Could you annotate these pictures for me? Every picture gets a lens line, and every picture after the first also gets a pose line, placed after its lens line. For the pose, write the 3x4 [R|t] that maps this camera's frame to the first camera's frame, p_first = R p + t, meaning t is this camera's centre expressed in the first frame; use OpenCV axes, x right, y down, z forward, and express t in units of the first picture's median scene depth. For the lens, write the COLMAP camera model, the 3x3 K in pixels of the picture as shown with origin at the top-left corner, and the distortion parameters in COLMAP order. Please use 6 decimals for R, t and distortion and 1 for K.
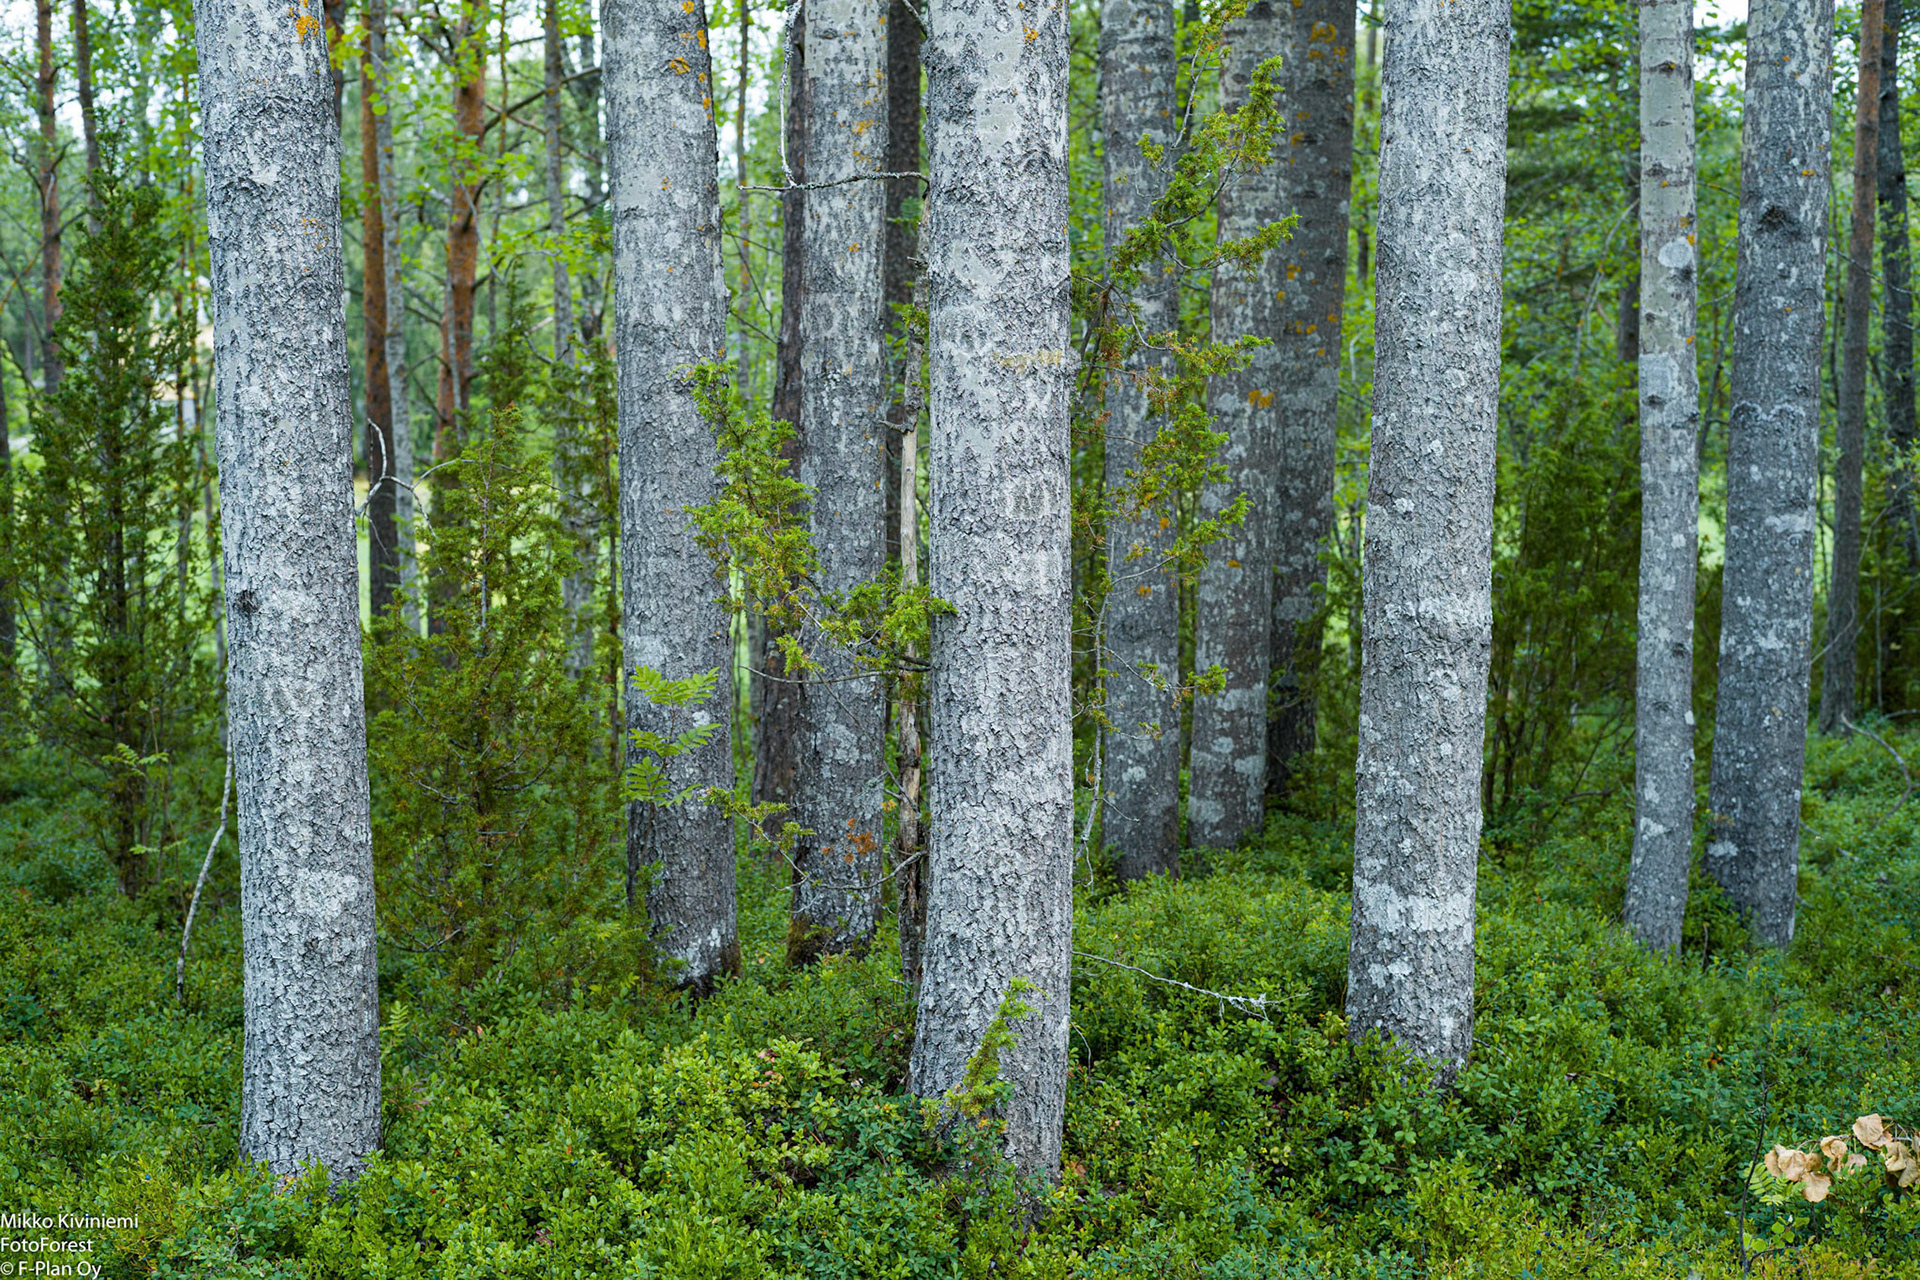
lens RADIAL K [[2868.6, 0, 960.0], [0, 2868.6, 640.0], [0, 0, 1]] dist [-0.023720, 0.021493]
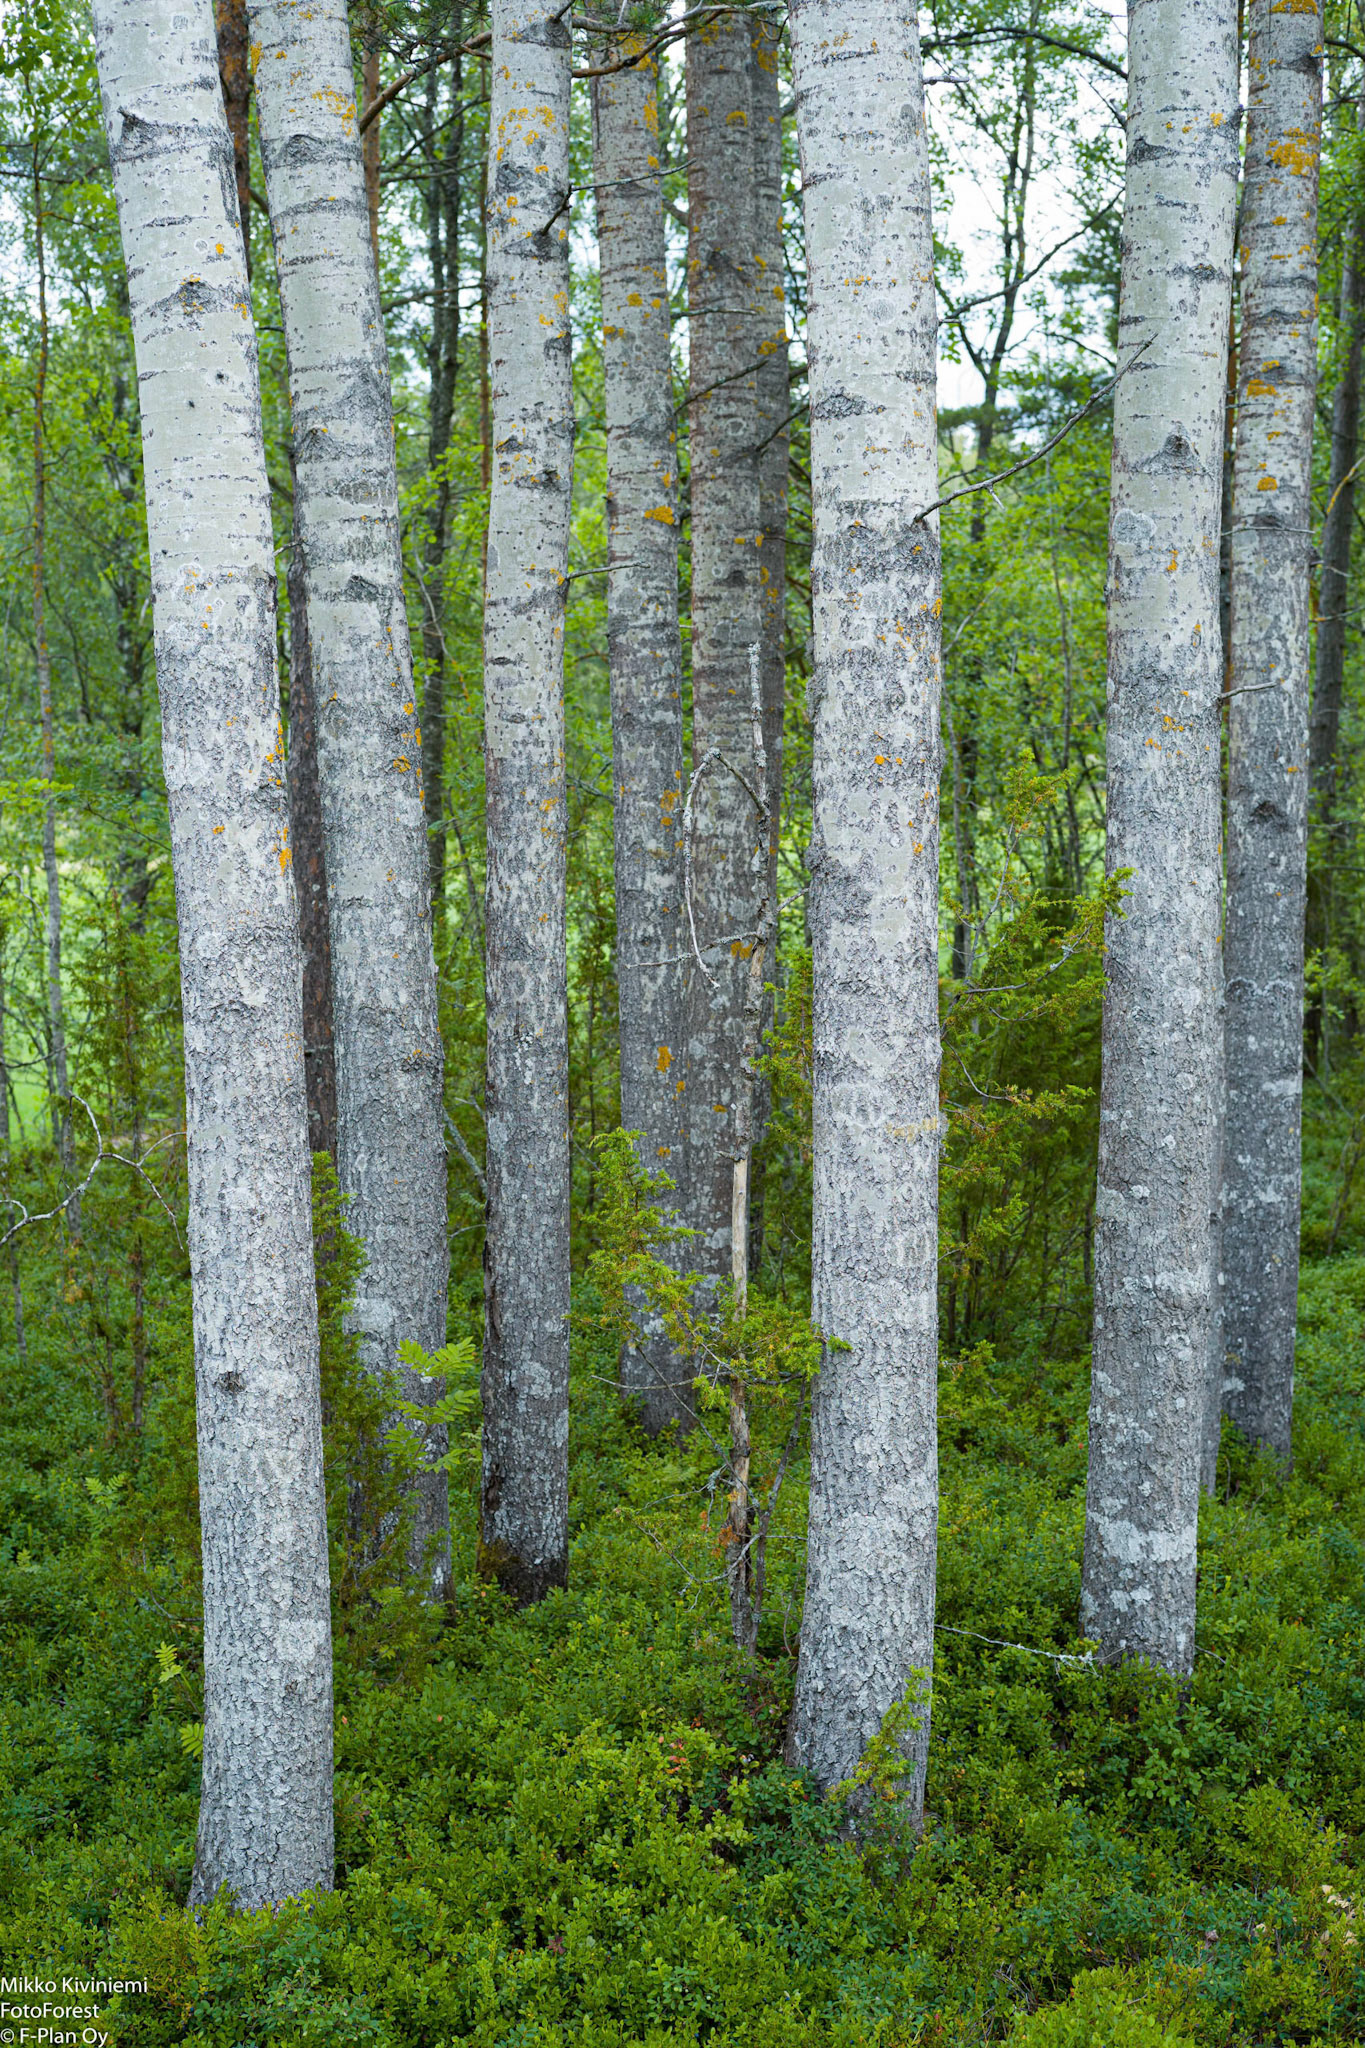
lens RADIAL K [[3059.9, 0, 682.5], [0, 3059.9, 1024.0], [0, 0, 1]] dist [-0.023720, 0.021493]
pose [[0.975810, -0.034721, 0.215846, -0.277423], [0.031342, 0.999327, 0.019063, -0.140140], [-0.216362, -0.011837, 0.976241, -0.140664]]
